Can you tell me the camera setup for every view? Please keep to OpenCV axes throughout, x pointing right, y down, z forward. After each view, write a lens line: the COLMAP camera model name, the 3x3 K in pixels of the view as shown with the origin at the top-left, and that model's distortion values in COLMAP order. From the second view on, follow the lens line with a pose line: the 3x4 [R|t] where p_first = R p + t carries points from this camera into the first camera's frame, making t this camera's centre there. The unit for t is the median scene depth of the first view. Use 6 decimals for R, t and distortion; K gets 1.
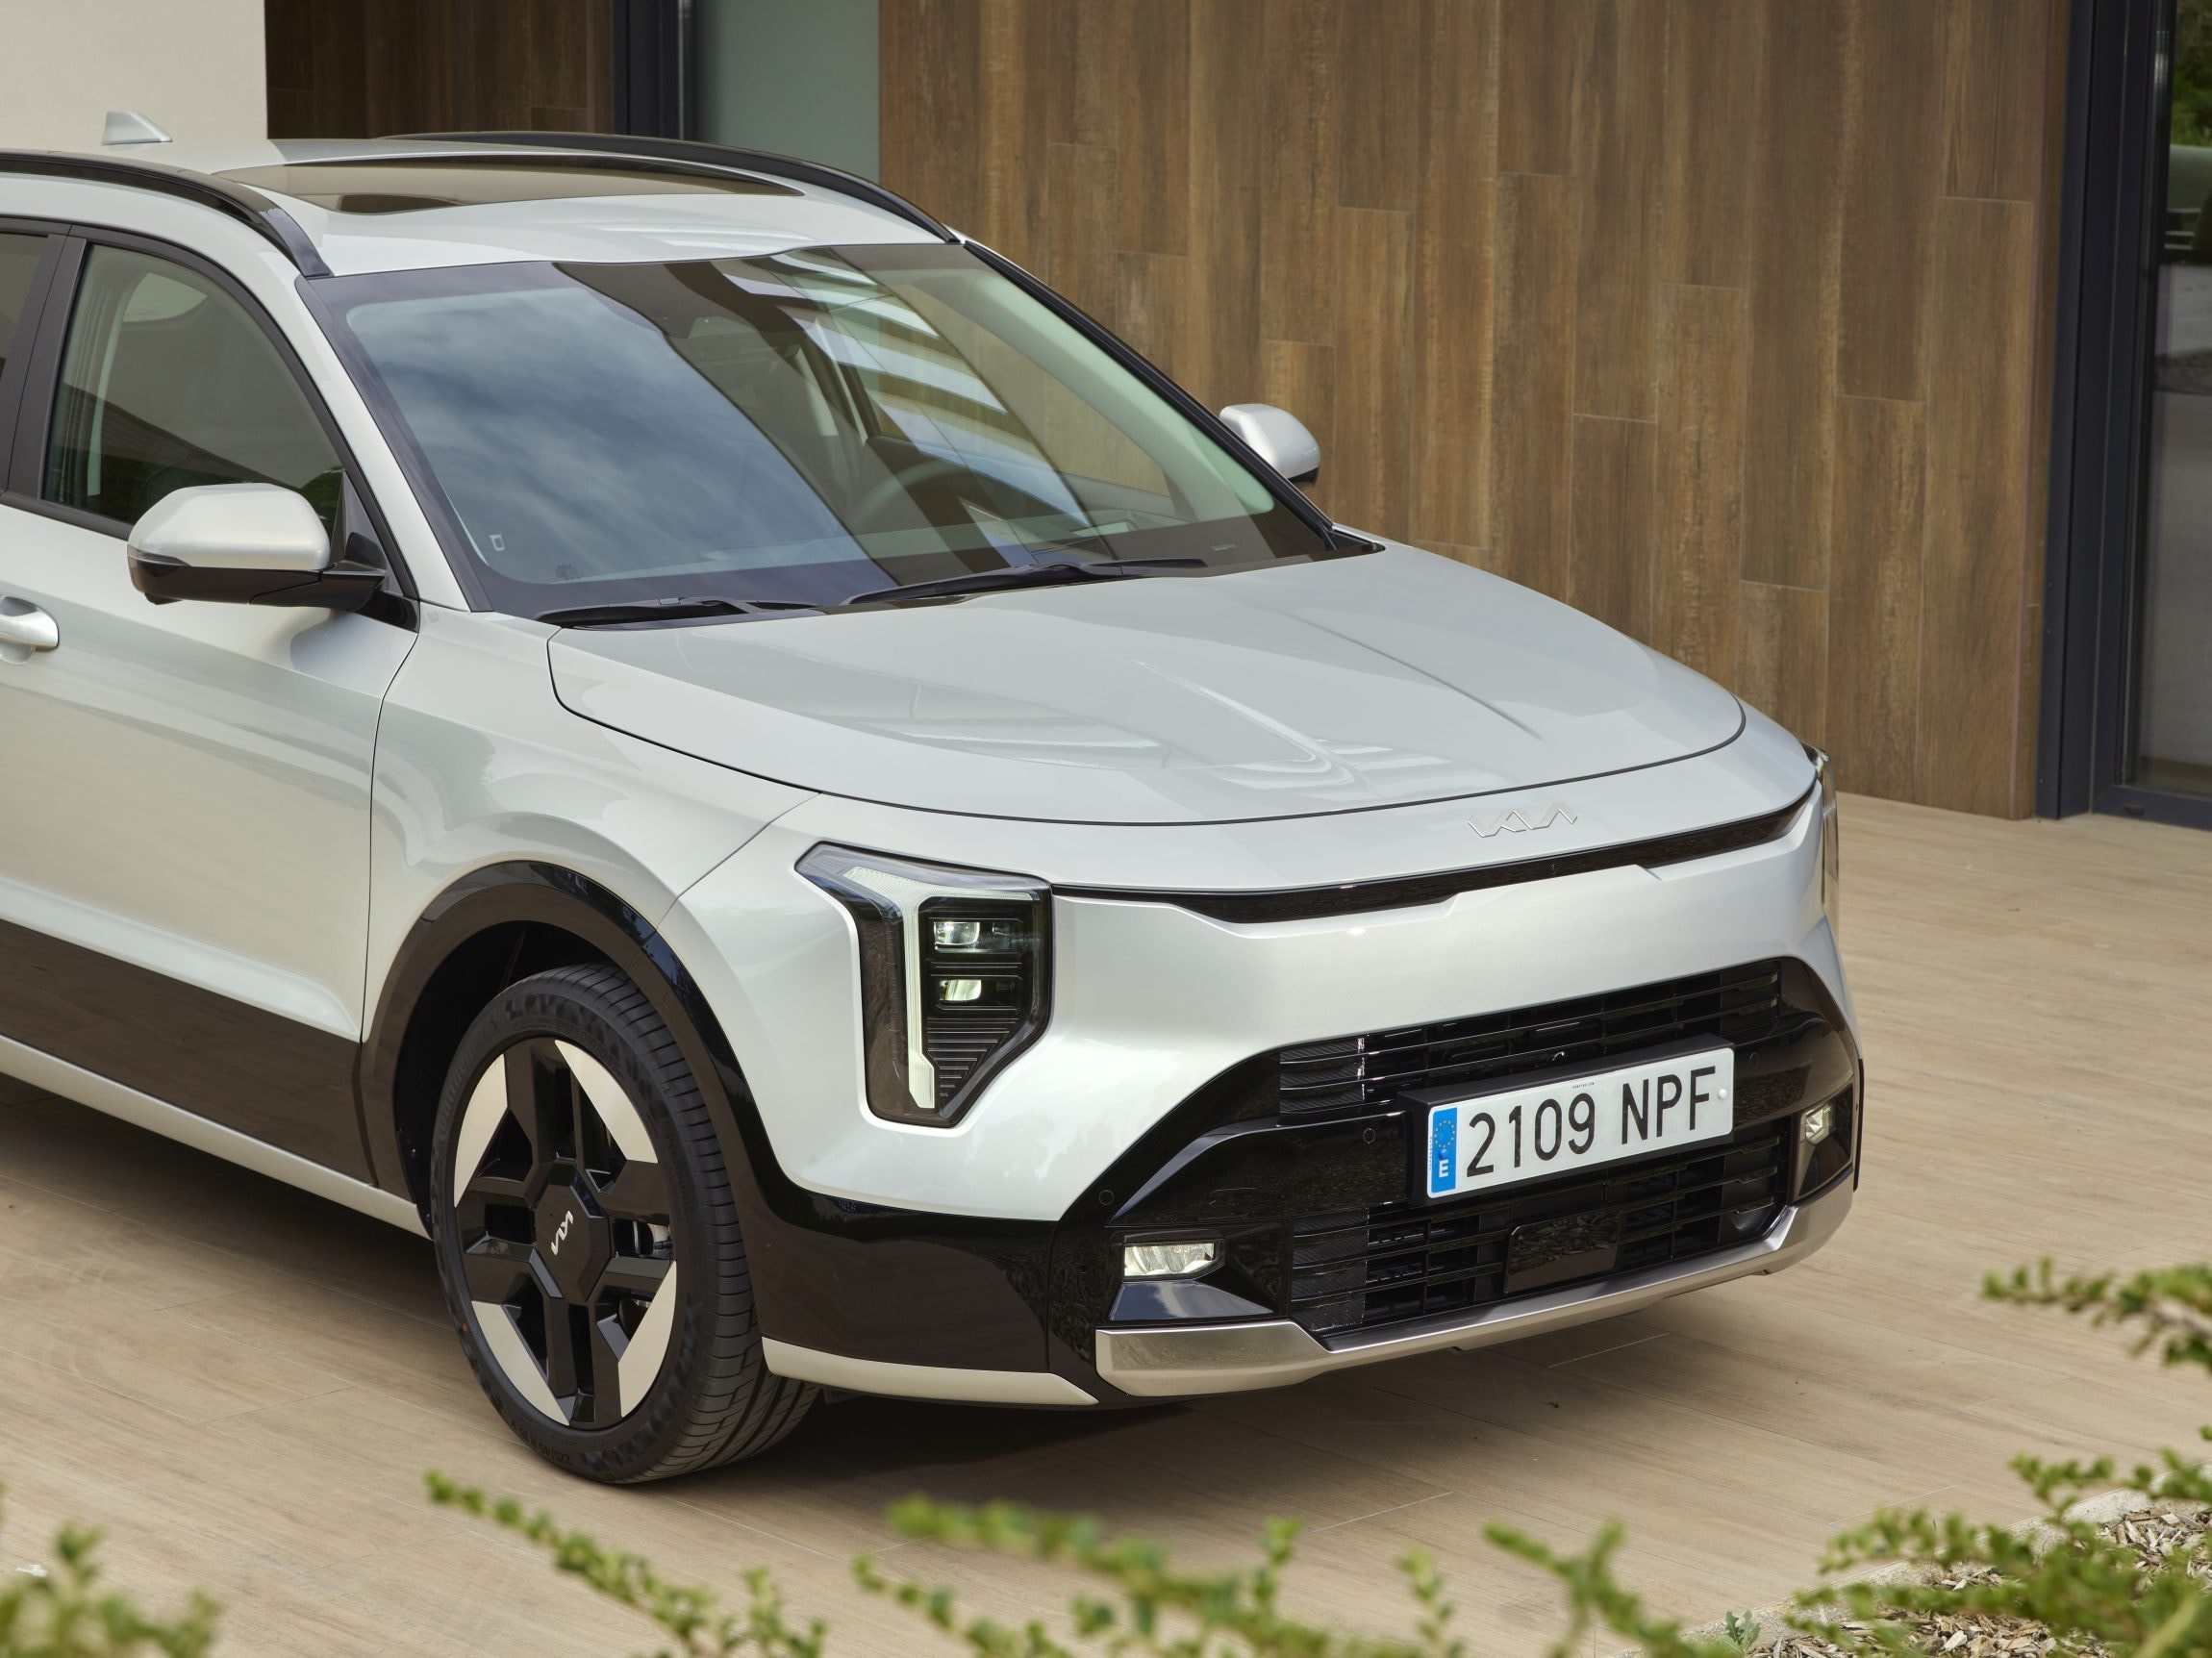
lens RADIAL K [[5482.5, 0, 1106.0], [0, 5482.5, 829.0], [0, 0, 1]] dist [0.180219, -0.131005]
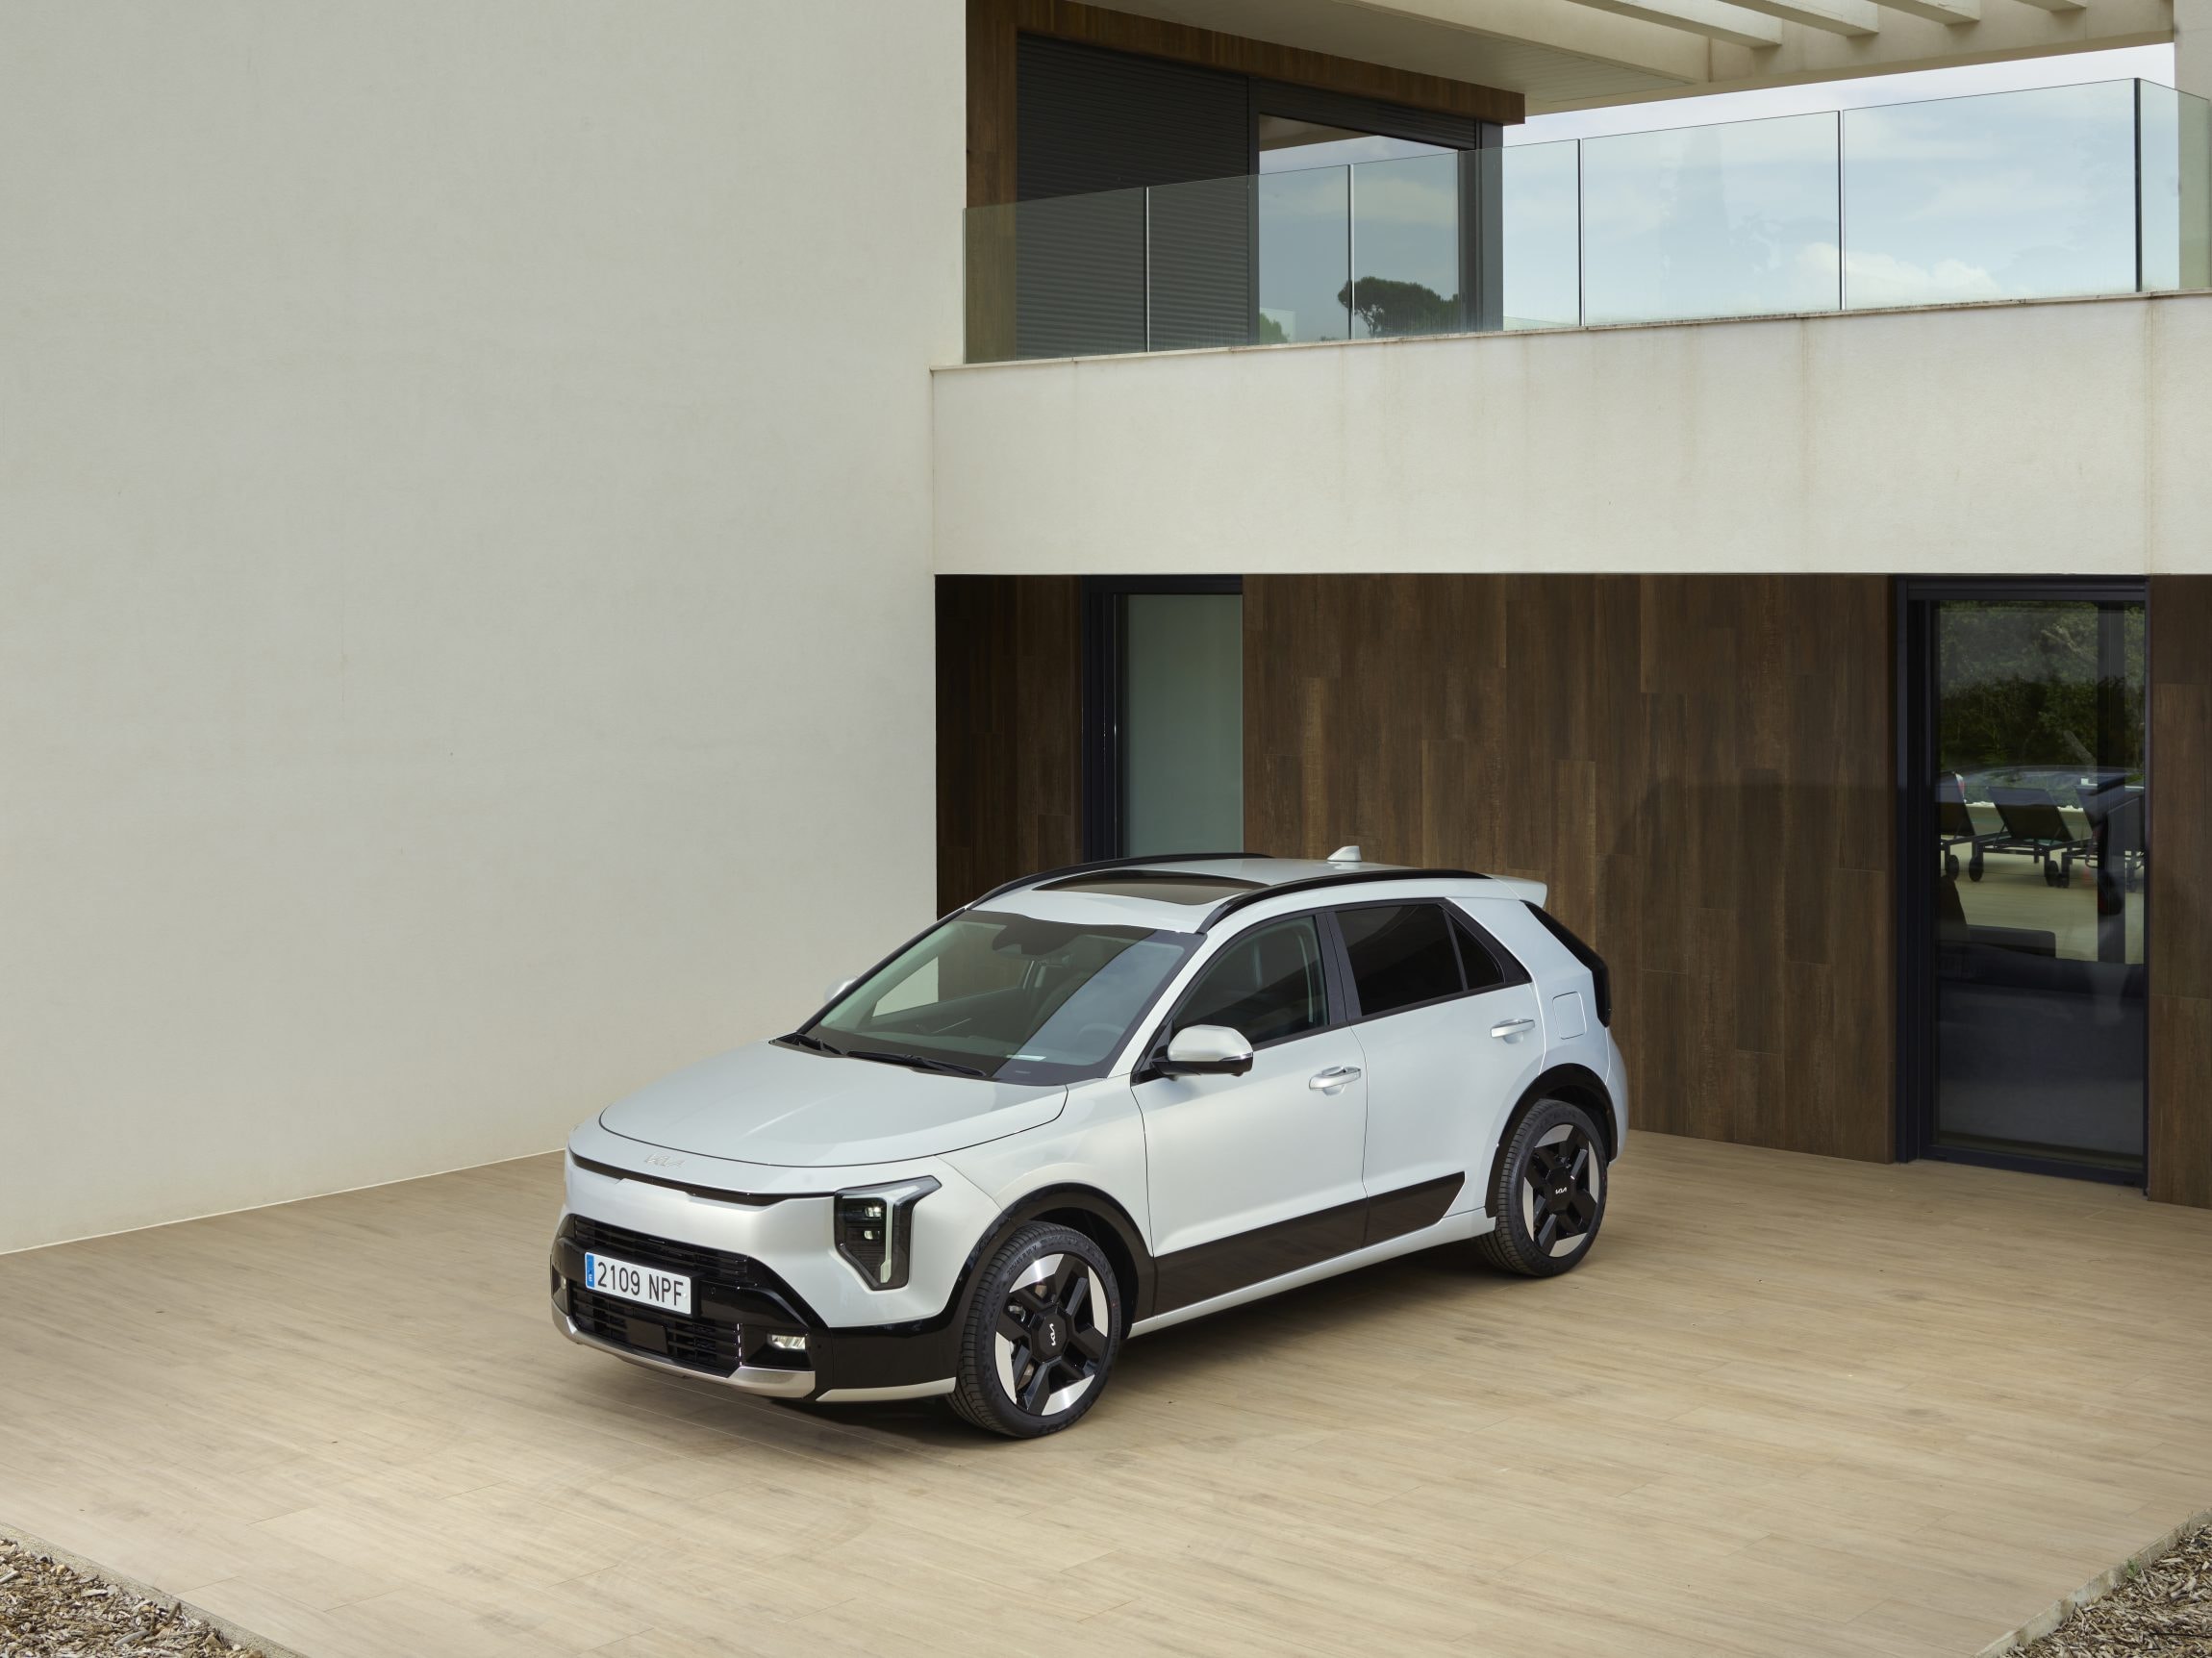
lens RADIAL K [[3104.6, 0, 1100.3], [0, 3104.6, 551.9], [0, 0, 1]] dist [-0.088237, 0.091327]
pose [[0.995360, -0.011873, 0.095489, -0.231182], [0.028581, 0.984052, -0.175569, -0.032173], [-0.091882, 0.177483, 0.979825, -0.153137]]
